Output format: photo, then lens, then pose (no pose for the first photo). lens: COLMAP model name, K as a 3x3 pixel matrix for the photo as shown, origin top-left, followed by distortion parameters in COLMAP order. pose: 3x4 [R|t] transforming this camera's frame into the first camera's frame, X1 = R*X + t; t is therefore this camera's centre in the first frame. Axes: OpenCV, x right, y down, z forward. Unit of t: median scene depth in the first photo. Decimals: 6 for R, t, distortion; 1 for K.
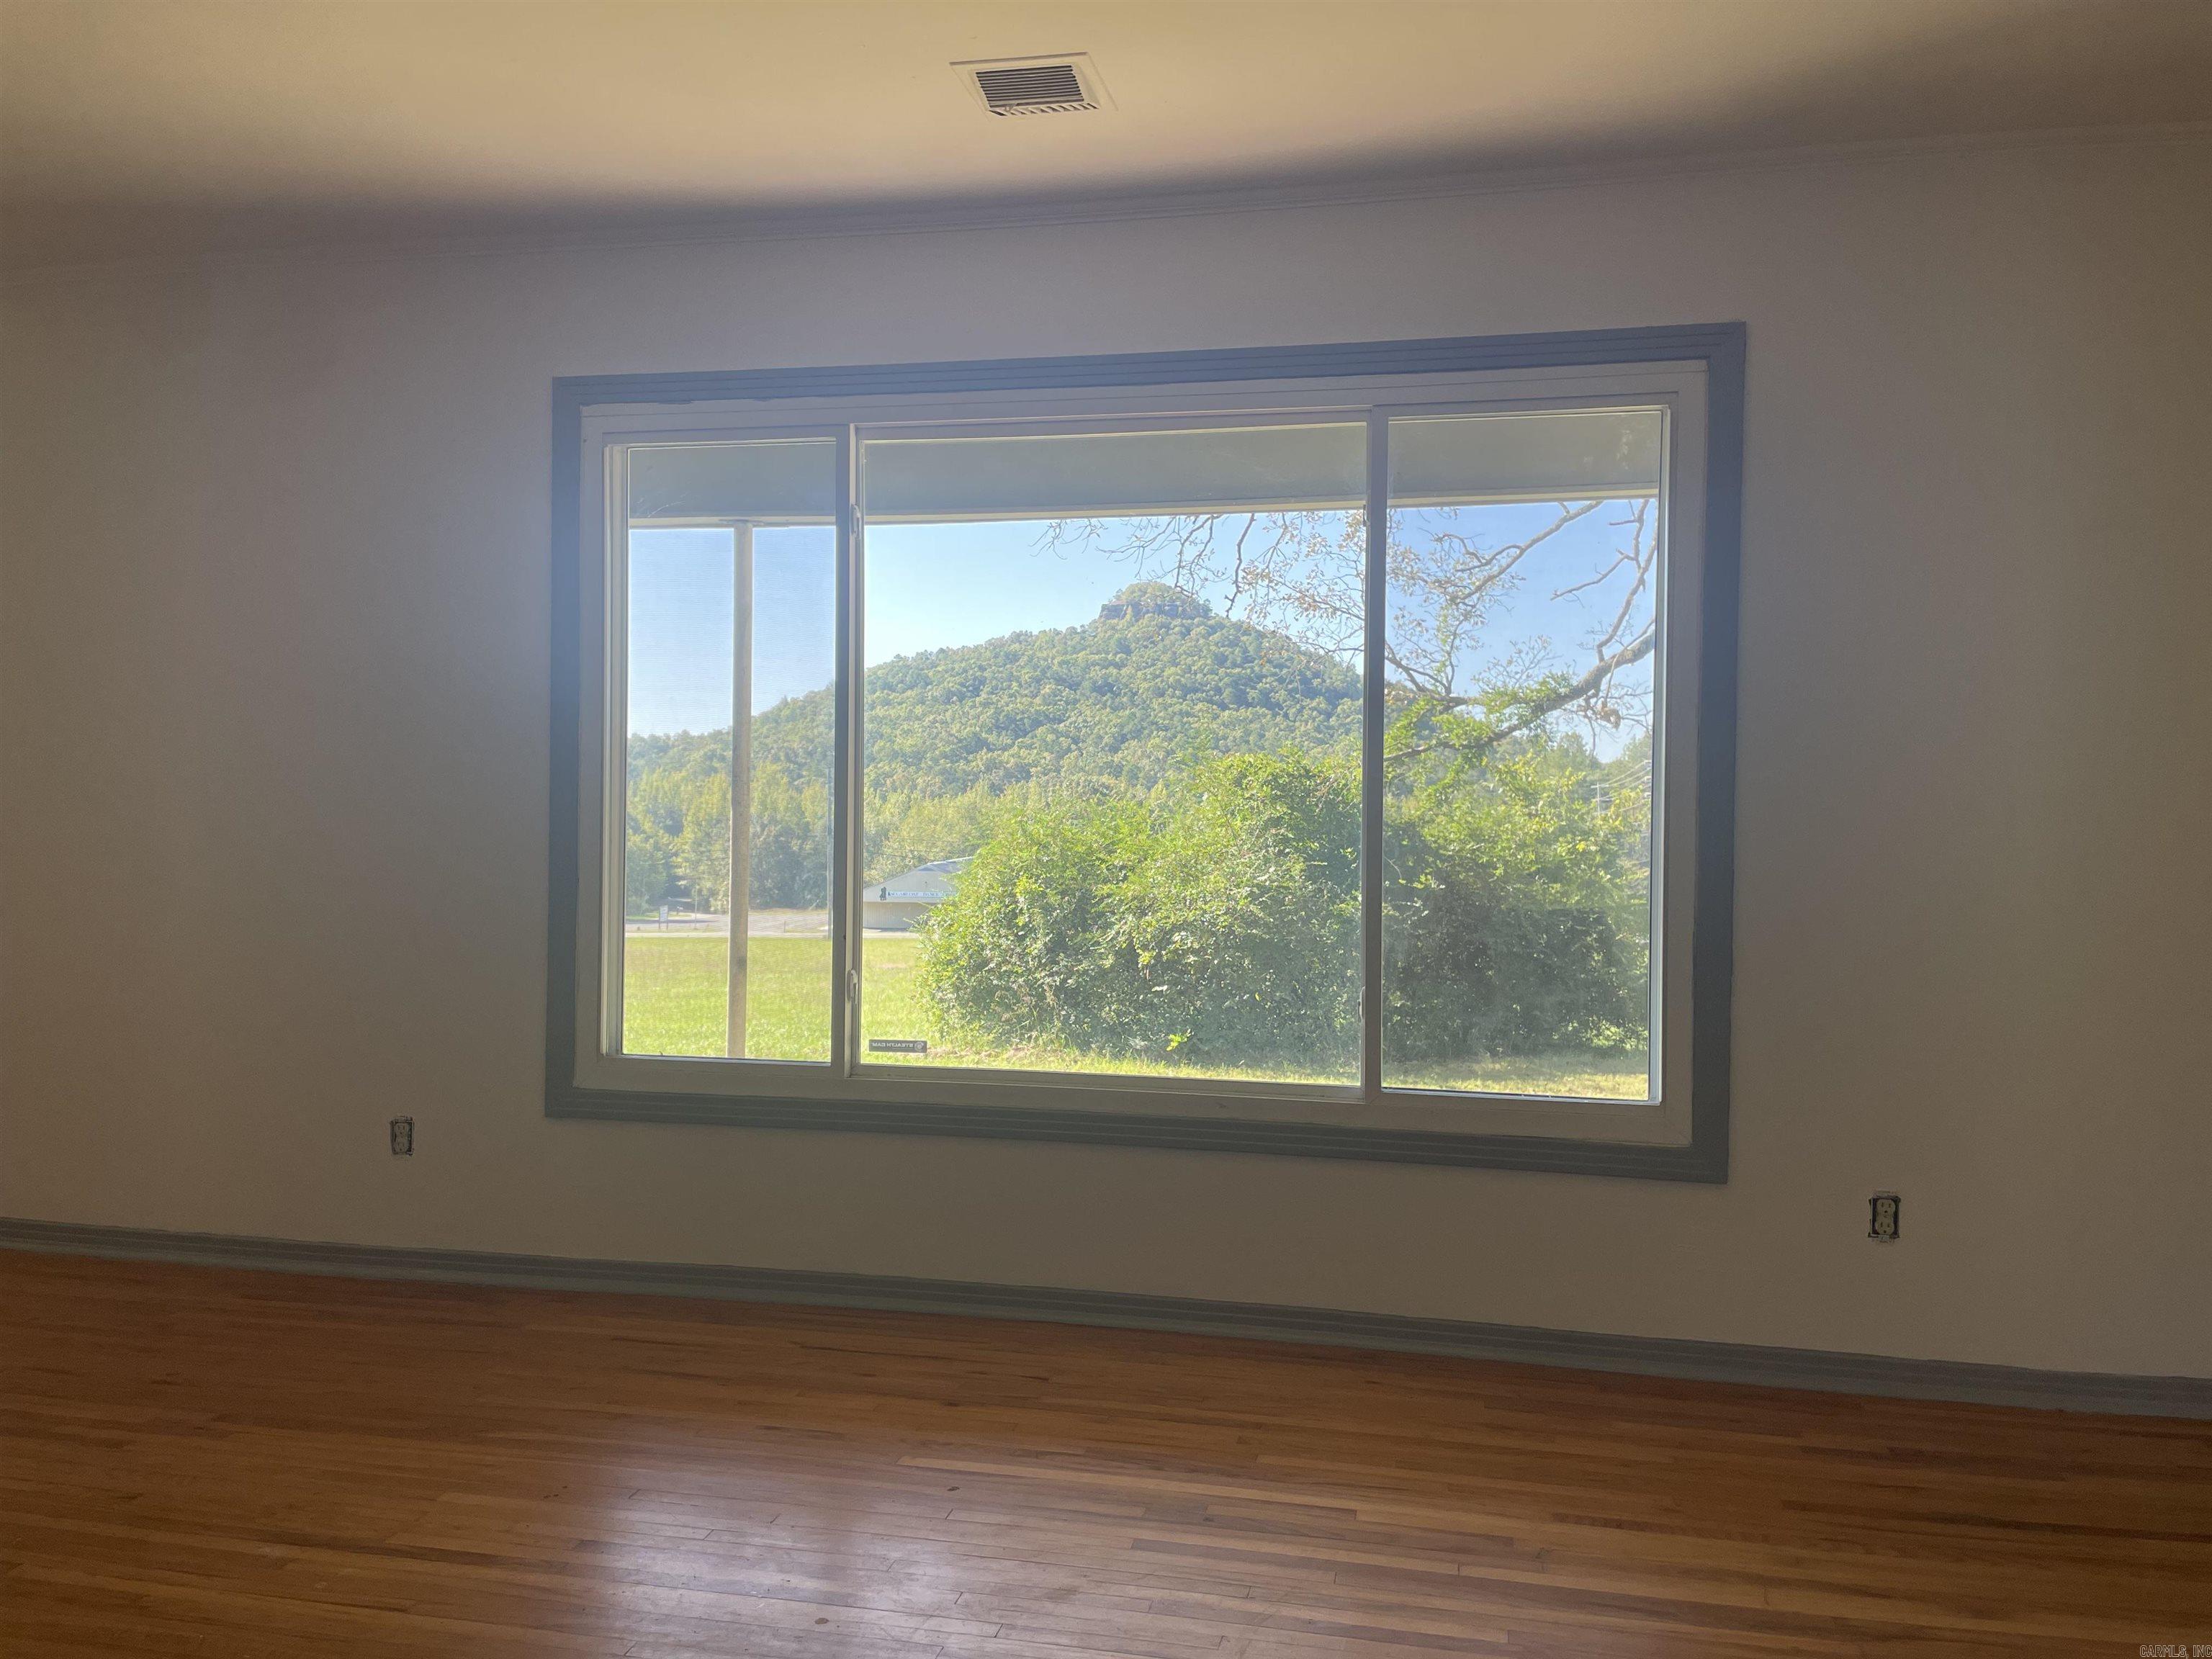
lens RADIAL K [[1701.6, 0, 1116.9], [0, 1701.6, 818.4], [0, 0, 1]] dist [0.083584, -0.123281]
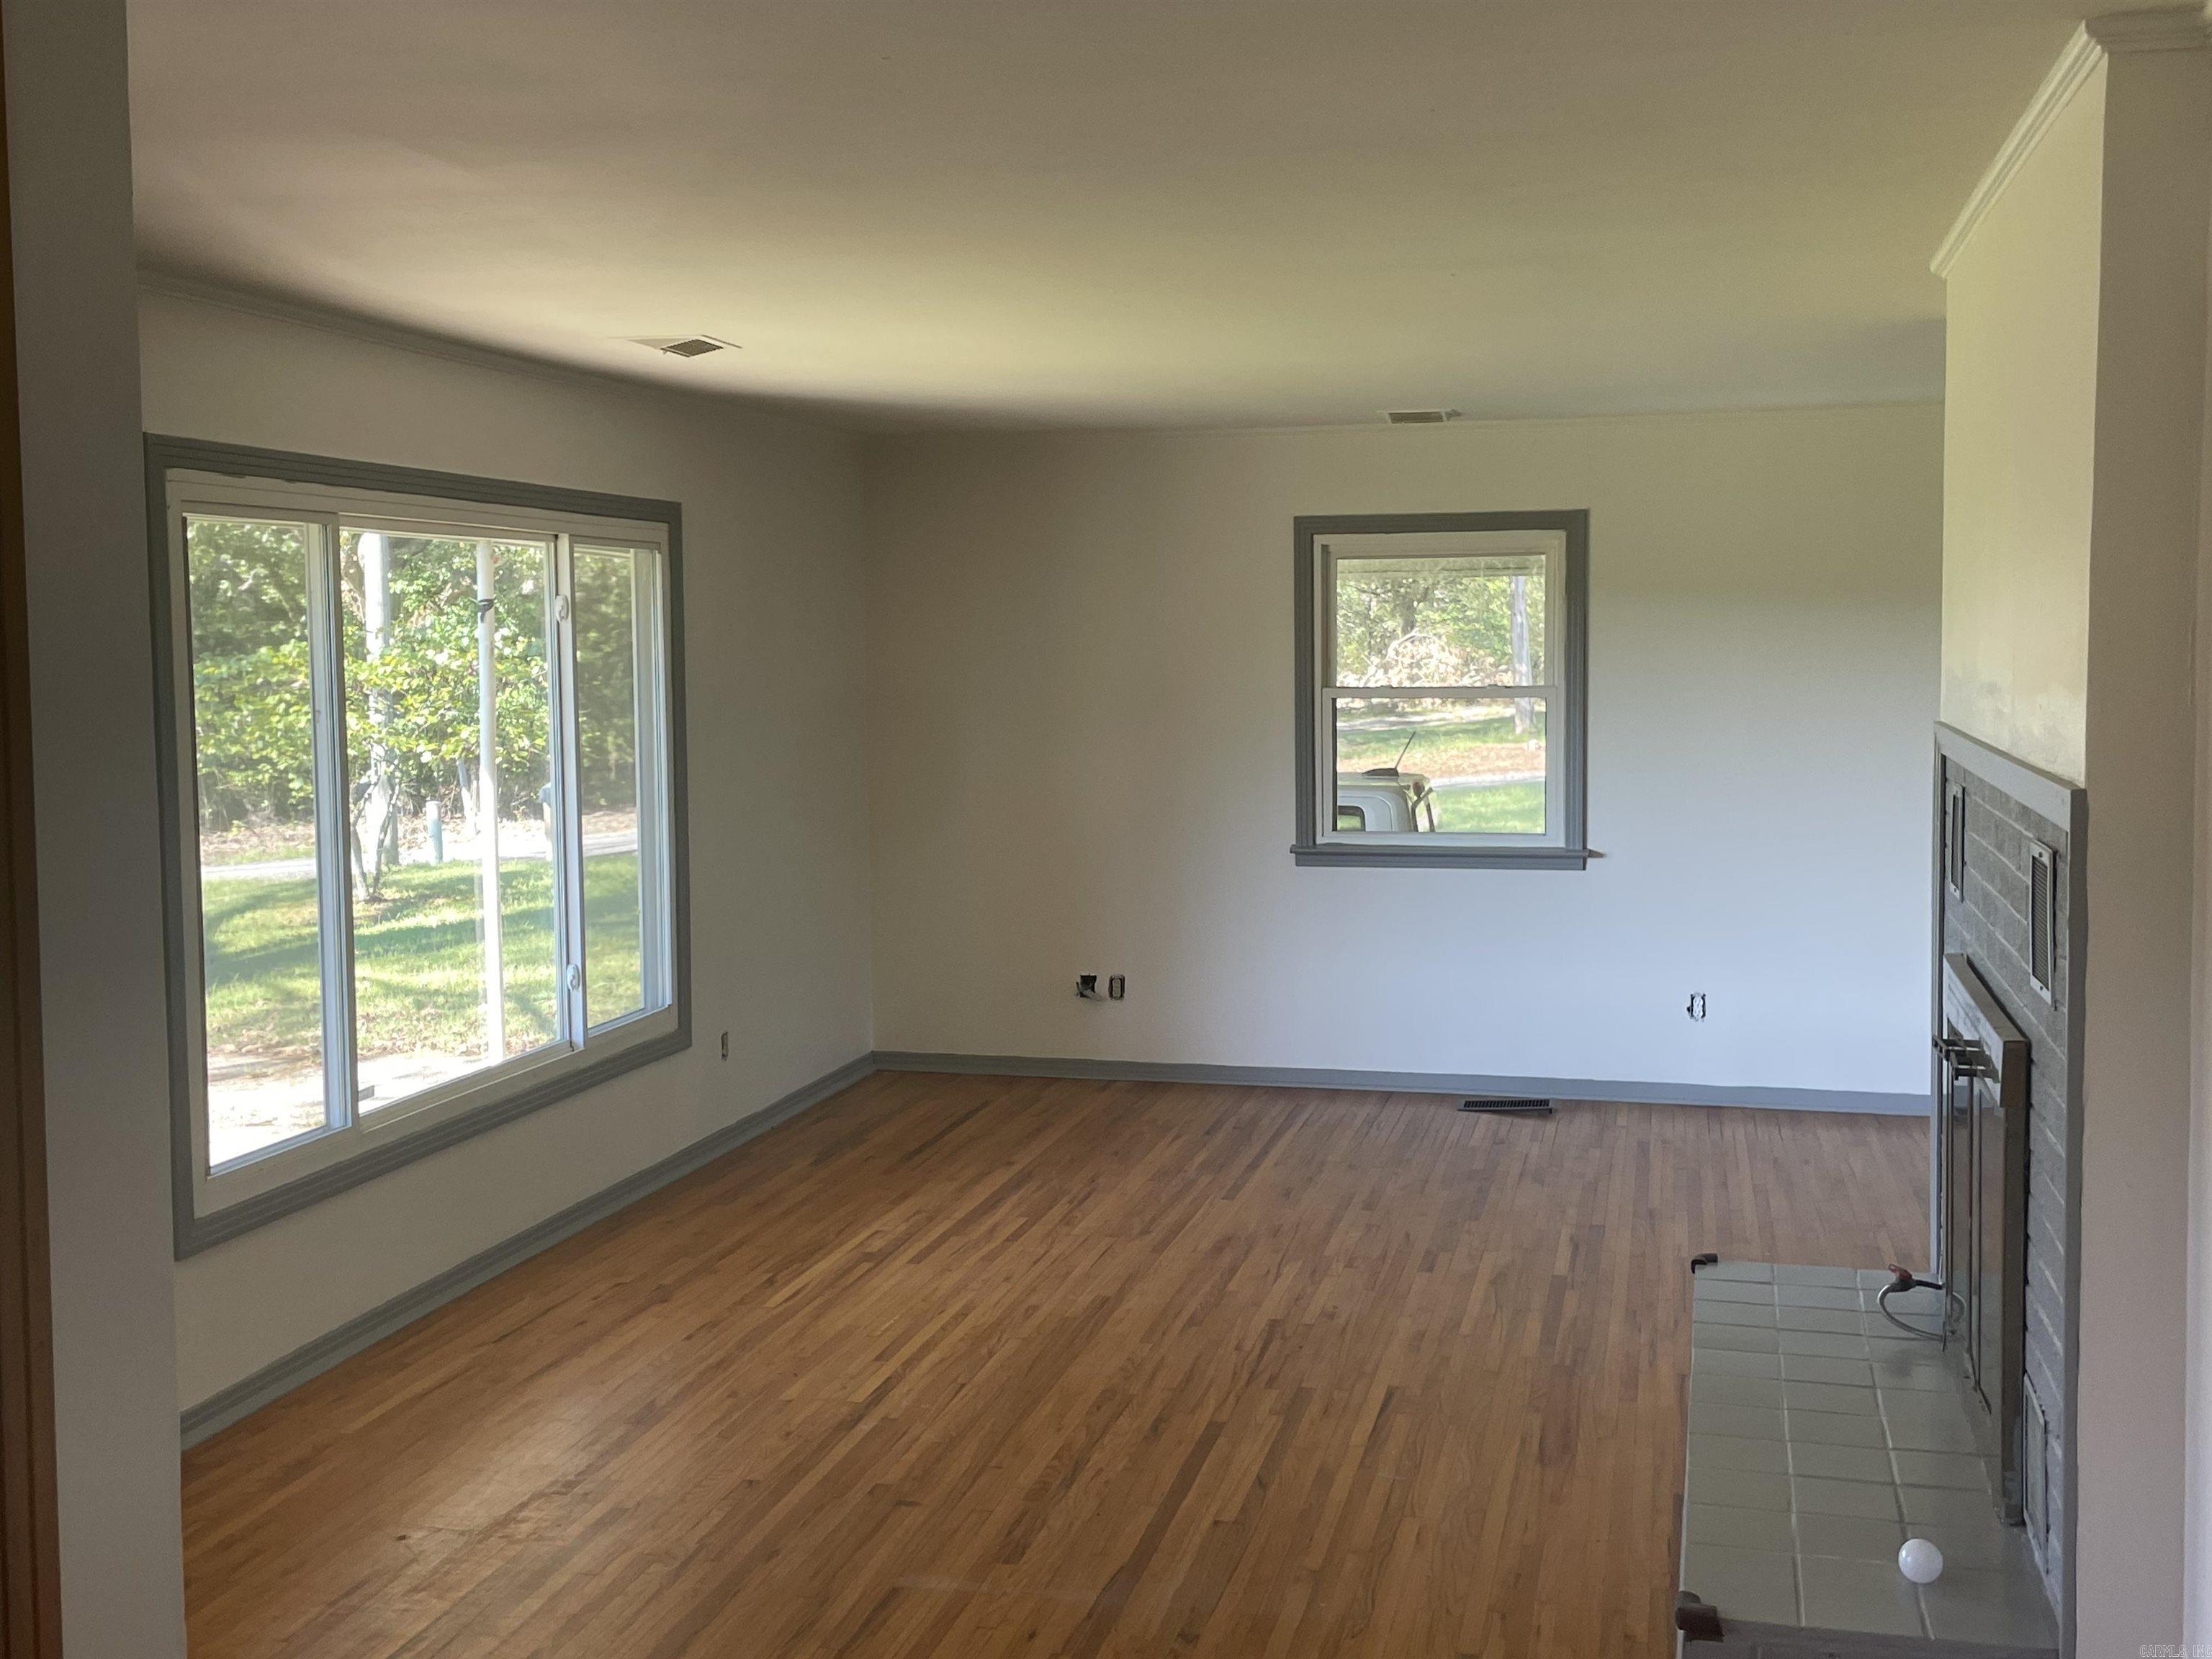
lens RADIAL K [[2391.2, 0, 1123.4], [0, 2391.2, 823.9], [0, 0, 1]] dist [0.148800, -0.288641]
pose [[0.016619, -0.088701, 0.995920, -0.111455], [0.017915, 0.995924, 0.088403, -0.011179], [-0.999701, 0.016373, 0.018140, 0.034084]]
